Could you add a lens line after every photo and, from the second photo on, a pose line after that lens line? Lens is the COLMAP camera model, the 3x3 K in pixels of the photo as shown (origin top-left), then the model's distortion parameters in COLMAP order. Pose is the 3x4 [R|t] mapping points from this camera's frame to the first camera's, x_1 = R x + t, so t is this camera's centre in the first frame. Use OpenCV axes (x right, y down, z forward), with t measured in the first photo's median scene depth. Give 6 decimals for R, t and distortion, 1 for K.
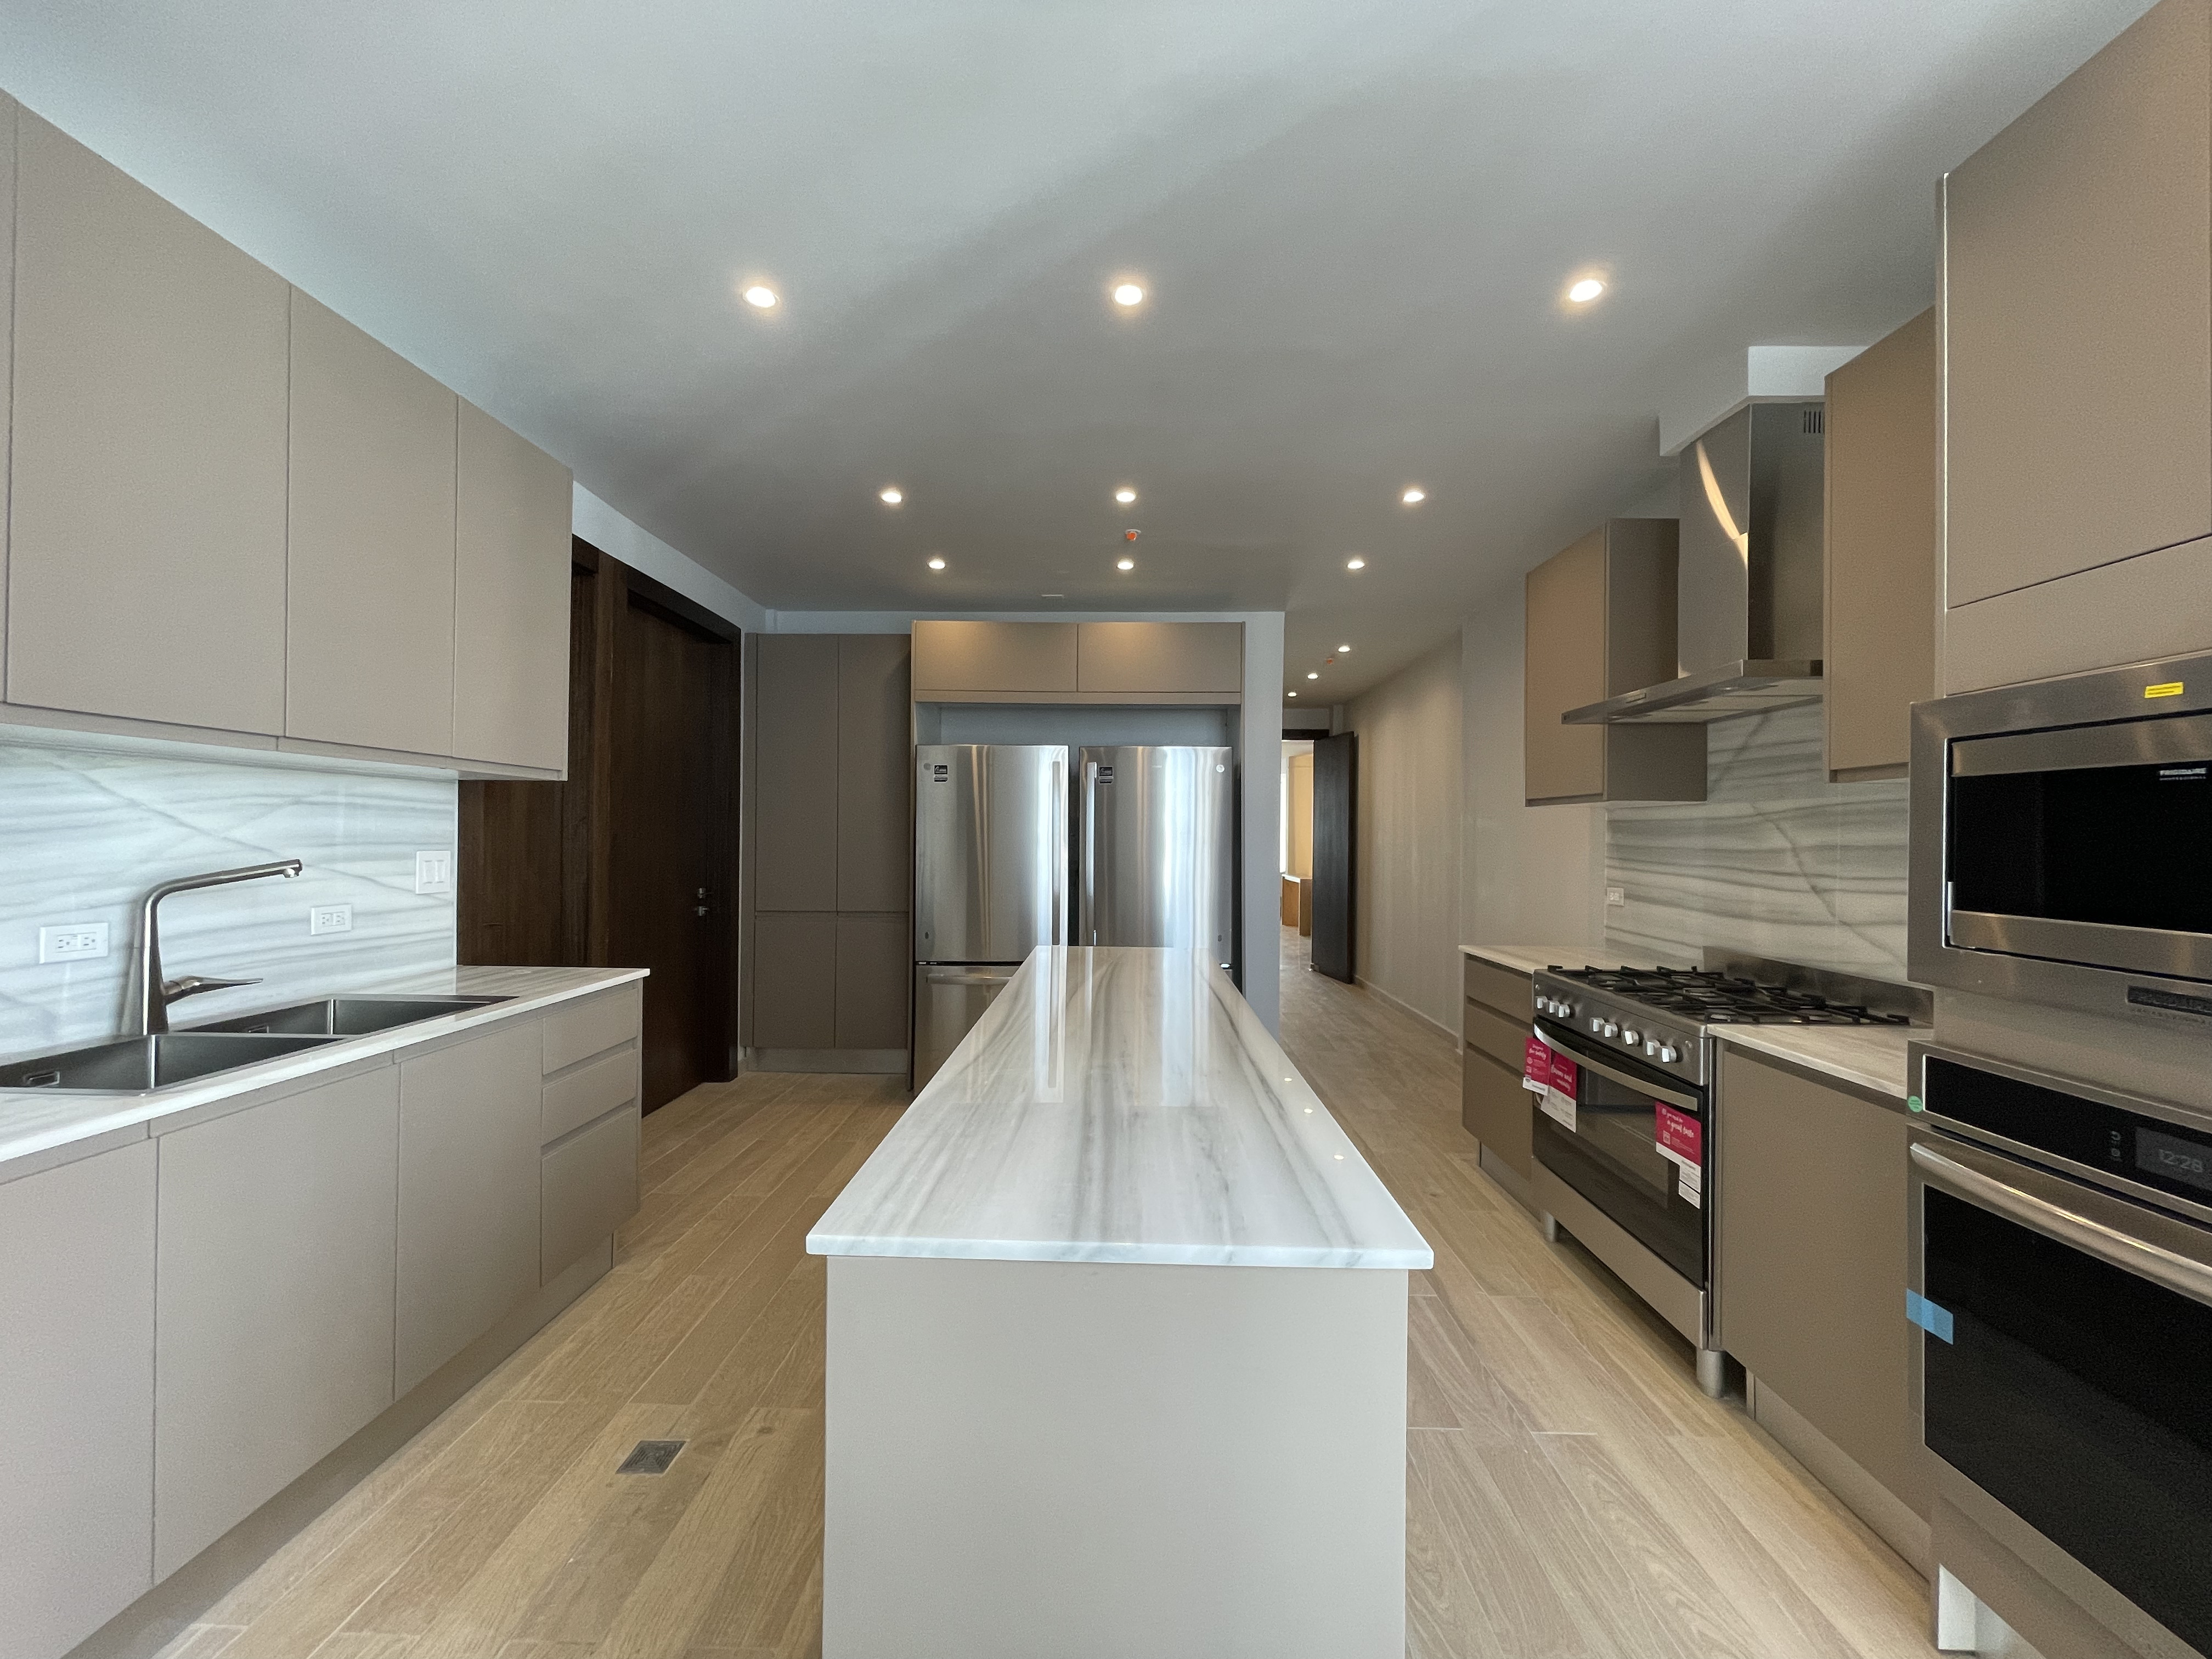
lens RADIAL K [[888.7, 0, 1106.0], [0, 888.7, 829.5], [0, 0, 1]] dist [-0.004299, -0.000586]
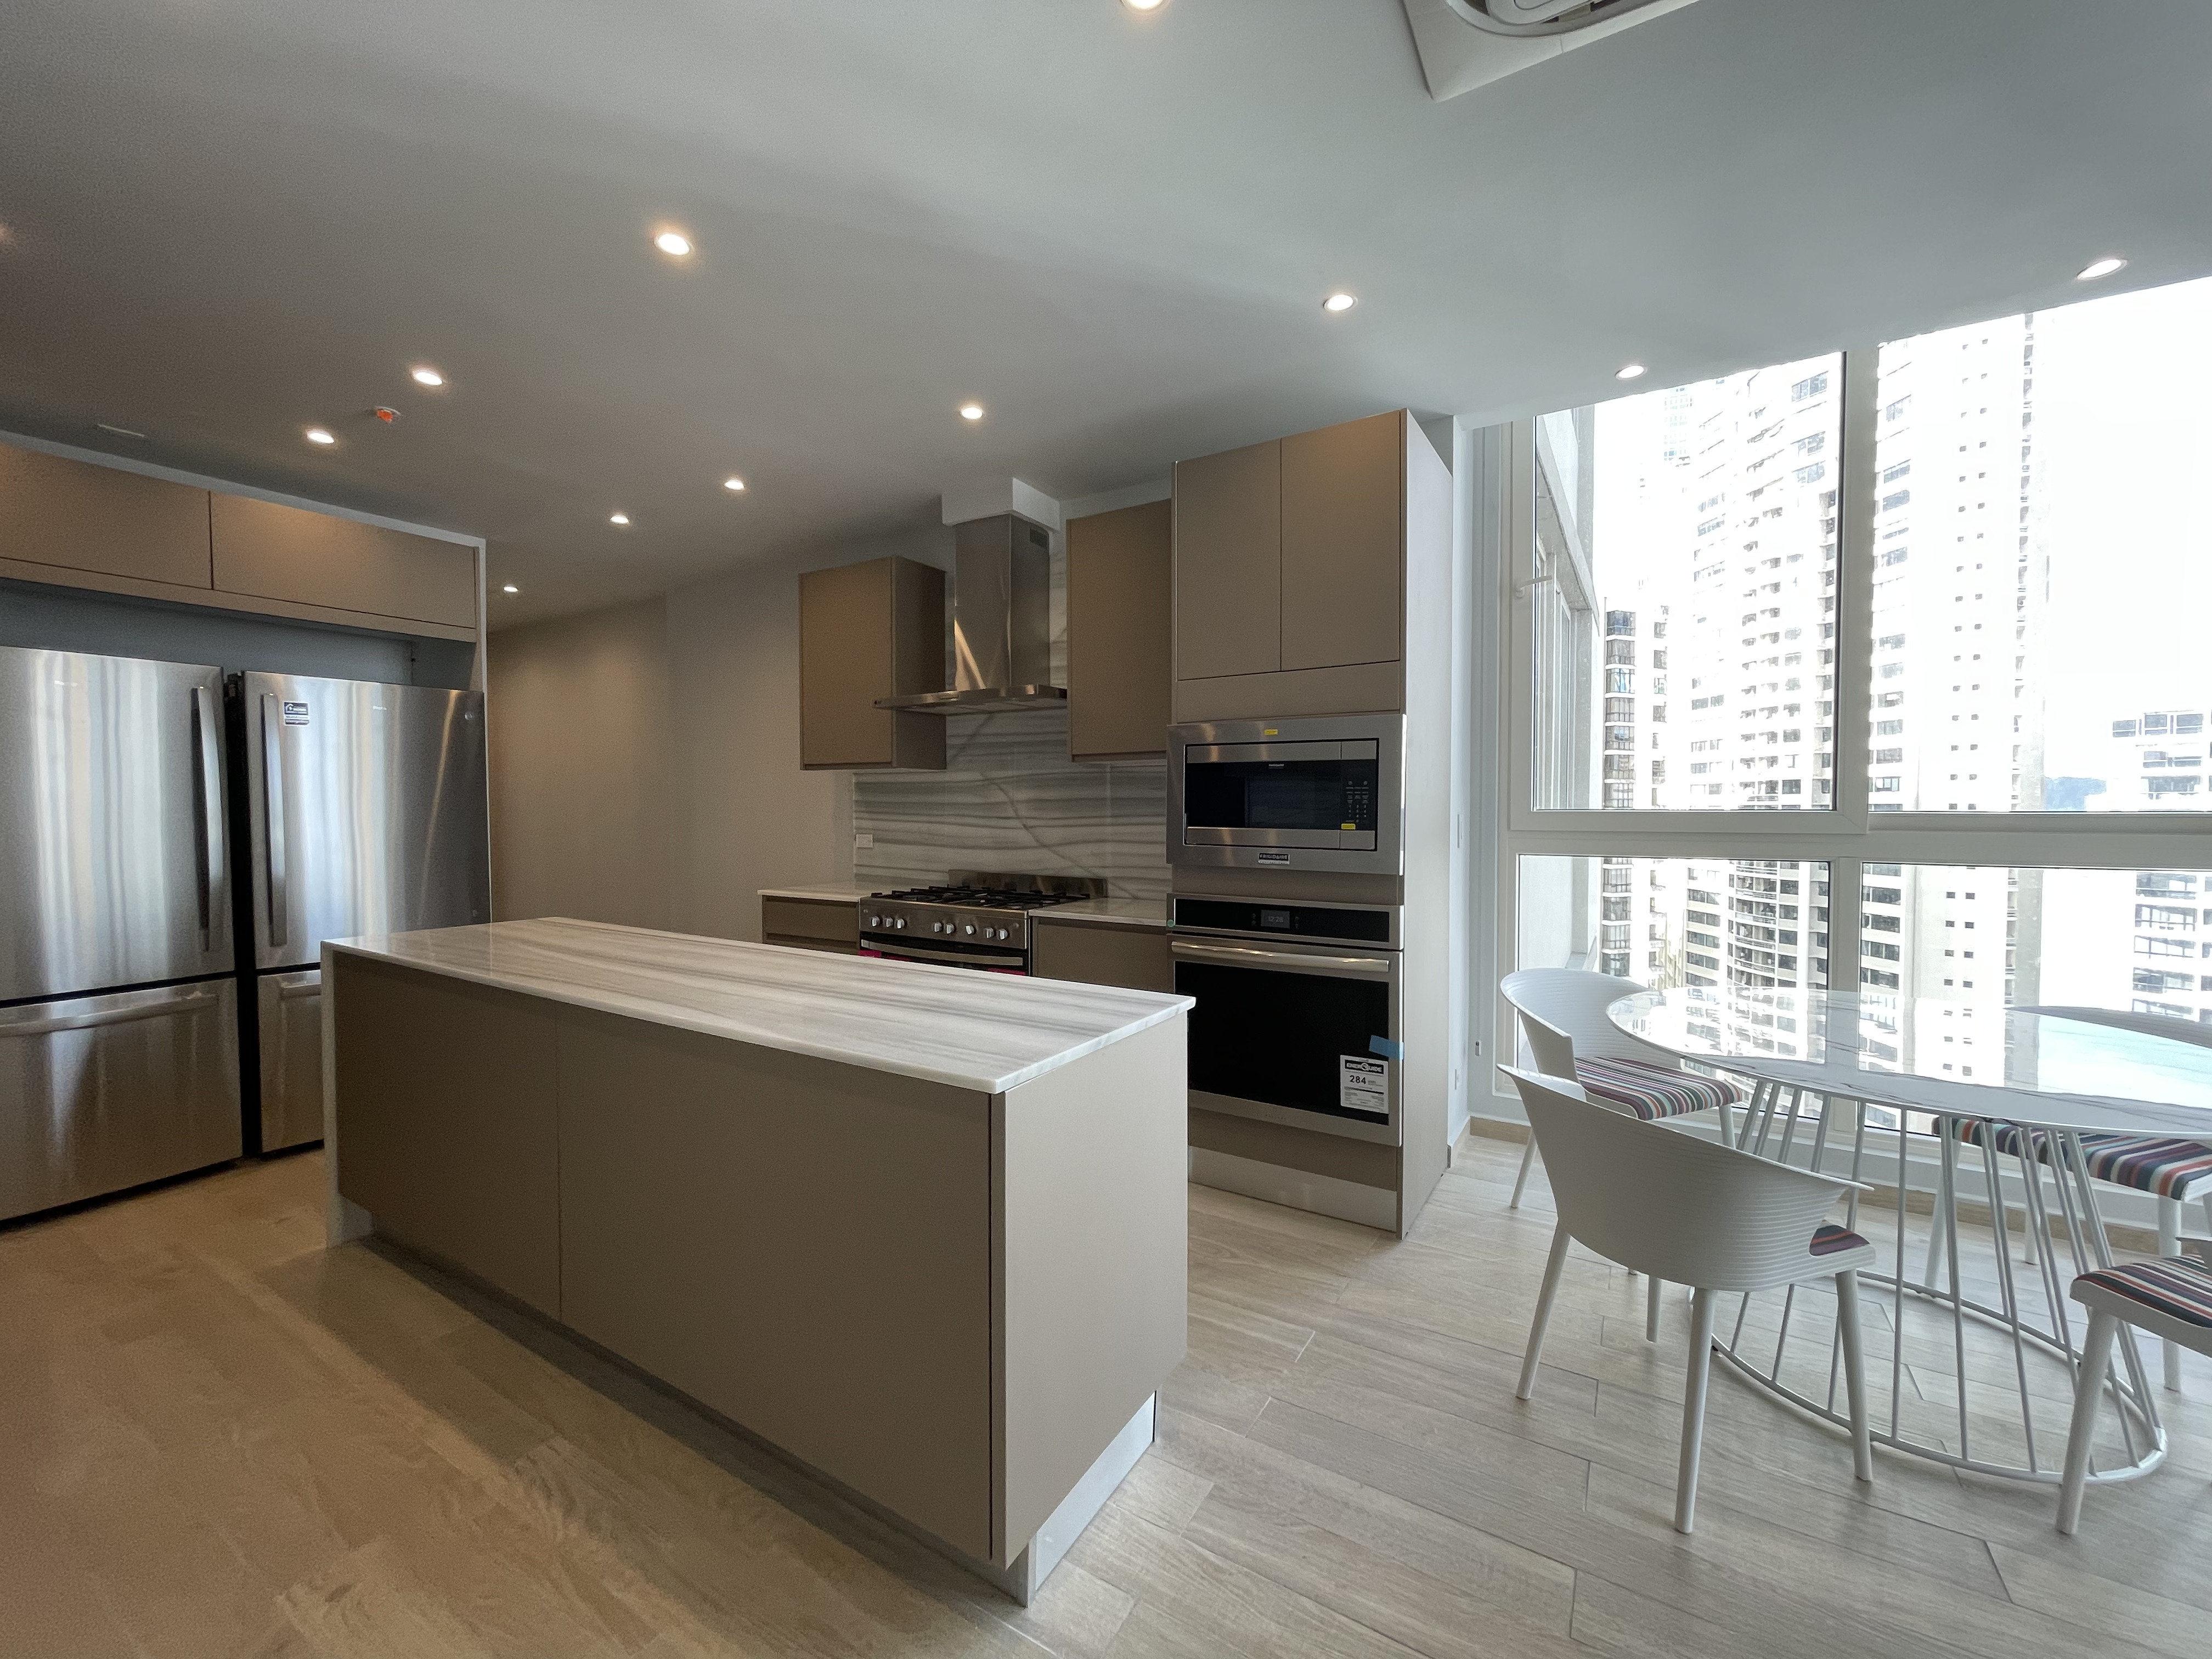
lens RADIAL K [[874.7, 0, 1098.4], [0, 874.7, 830.4], [0, 0, 1]] dist [-0.001112, -0.000110]
pose [[0.506283, -0.034266, 0.861686, -0.504994], [-0.002803, 0.999140, 0.041379, 0.008076], [-0.862363, -0.023365, 0.505751, 0.074538]]
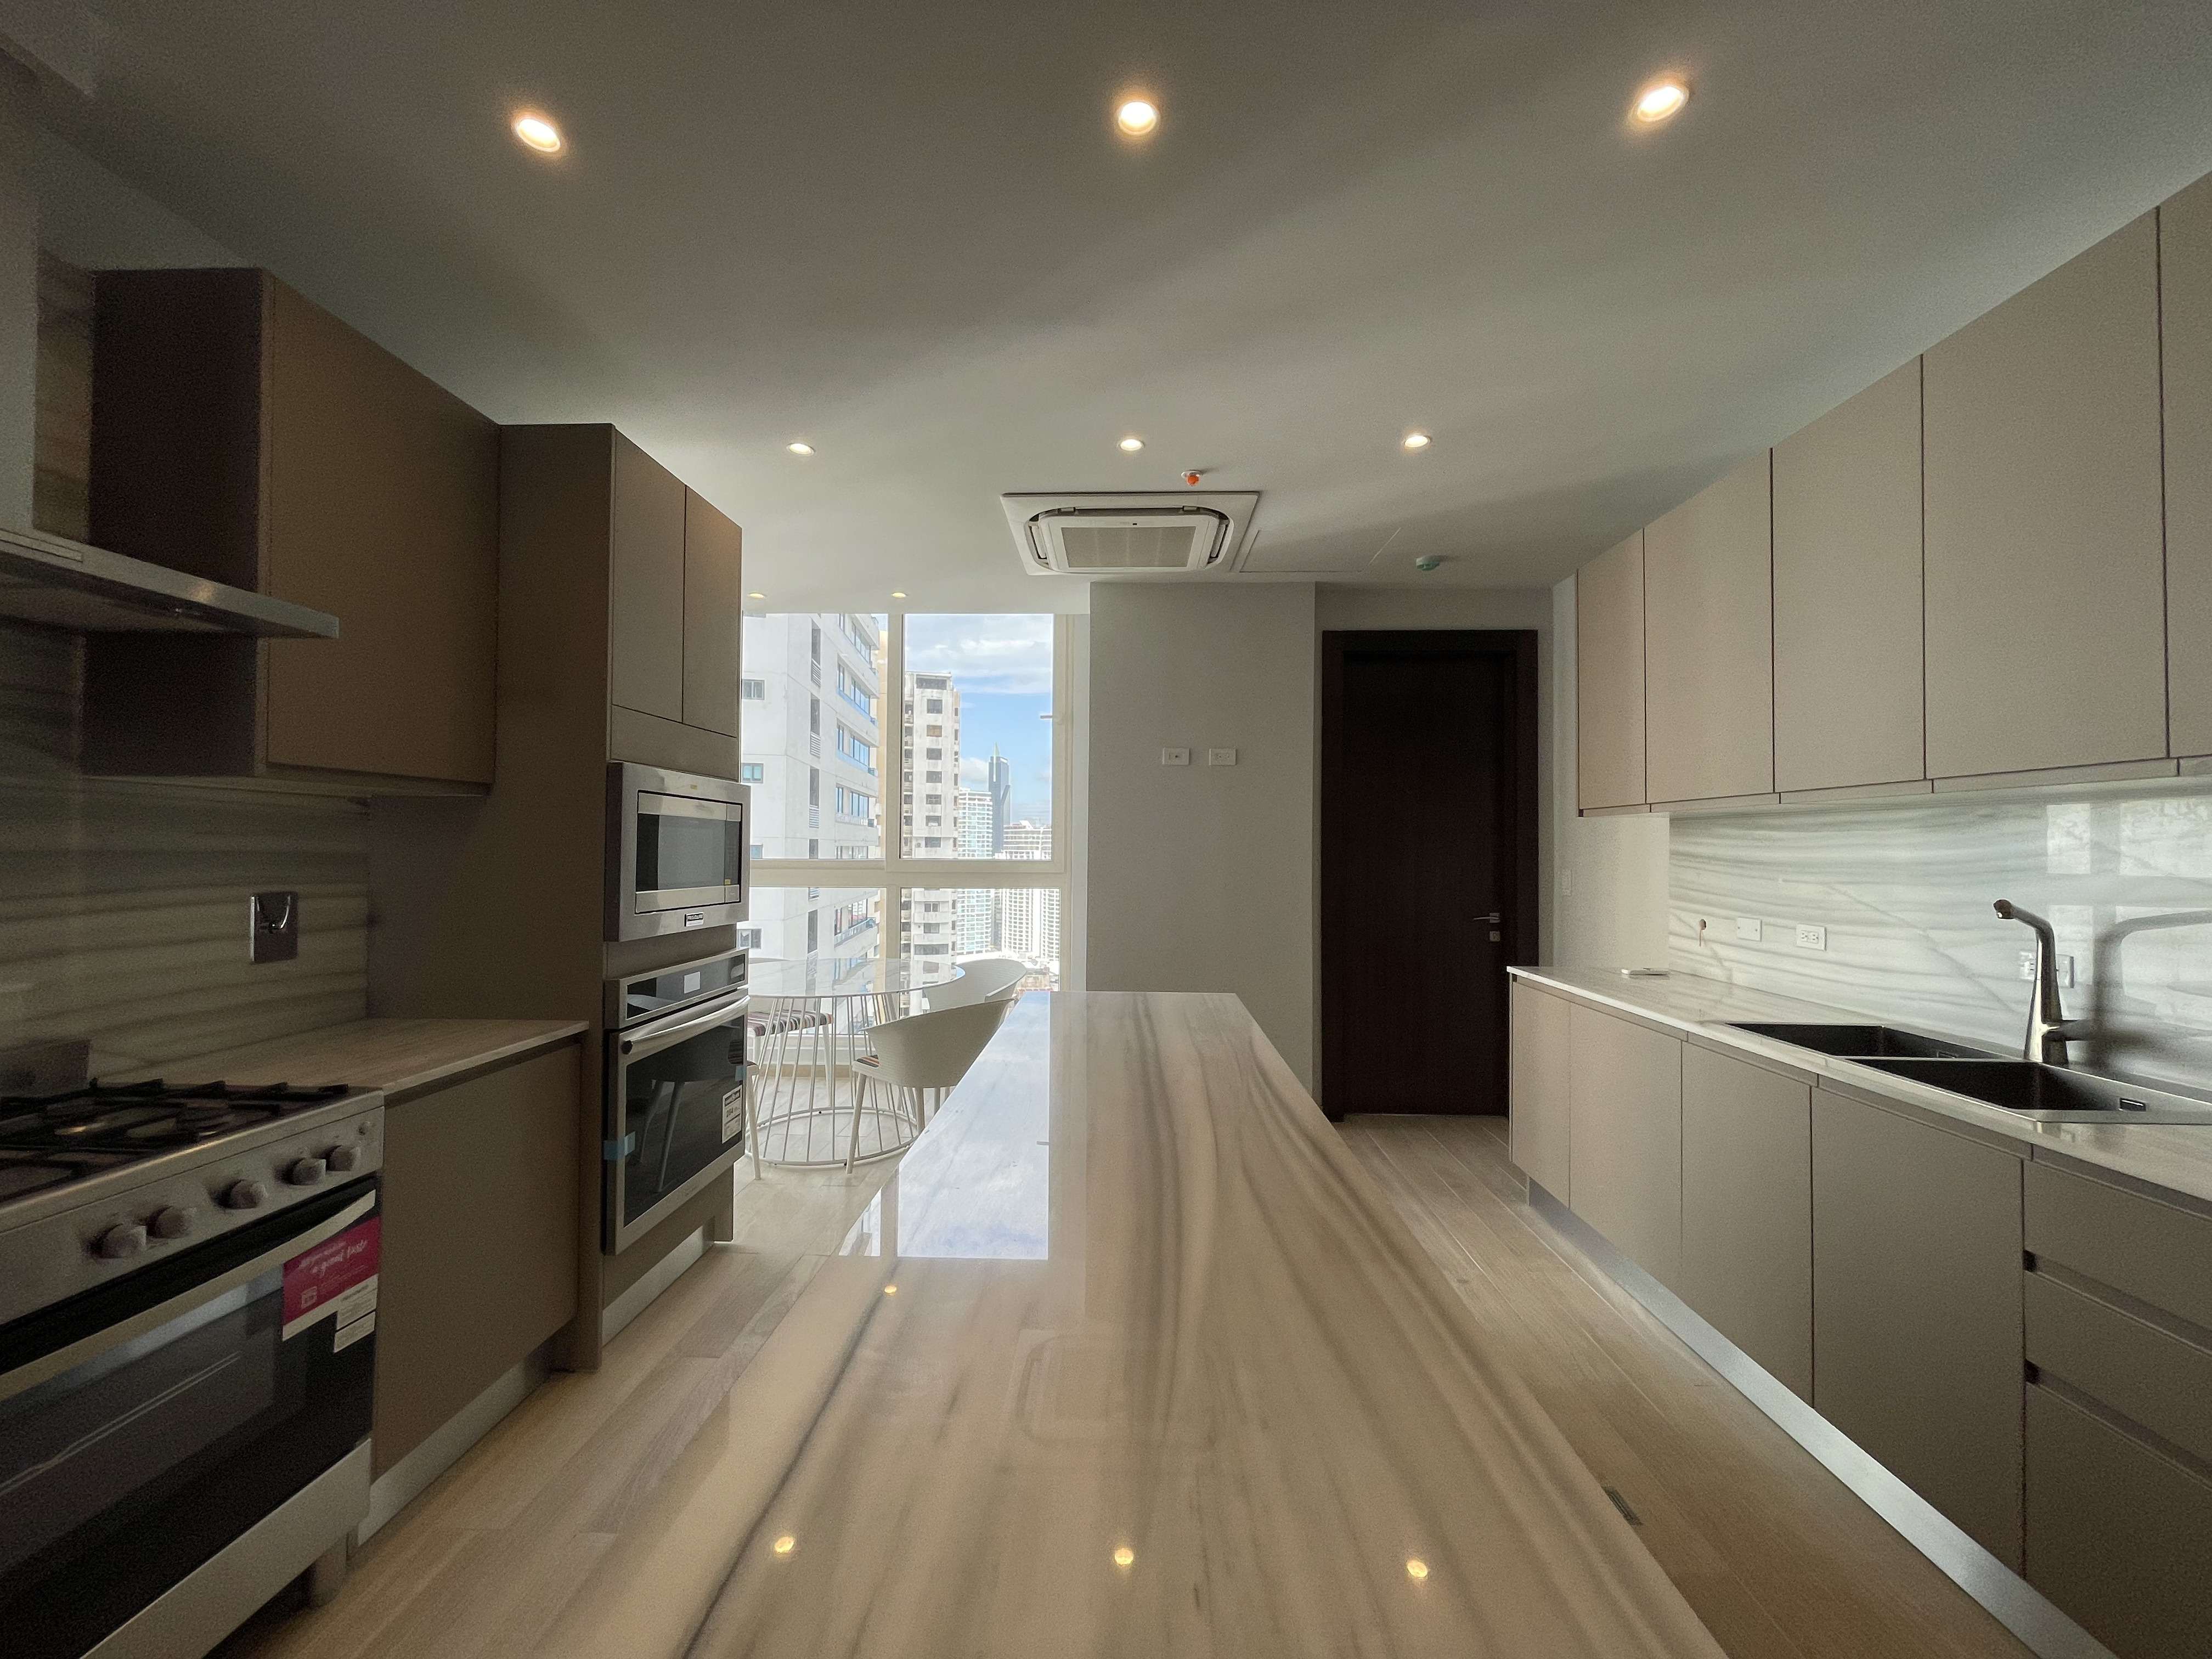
lens RADIAL K [[888.7, 0, 1106.0], [0, 888.7, 829.5], [0, 0, 1]] dist [-0.004299, -0.000586]
pose [[-0.999795, -0.019154, 0.006493, 0.031106], [-0.019355, 0.999288, -0.032392, 0.005282], [-0.005868, -0.032511, -0.999454, 1.462583]]
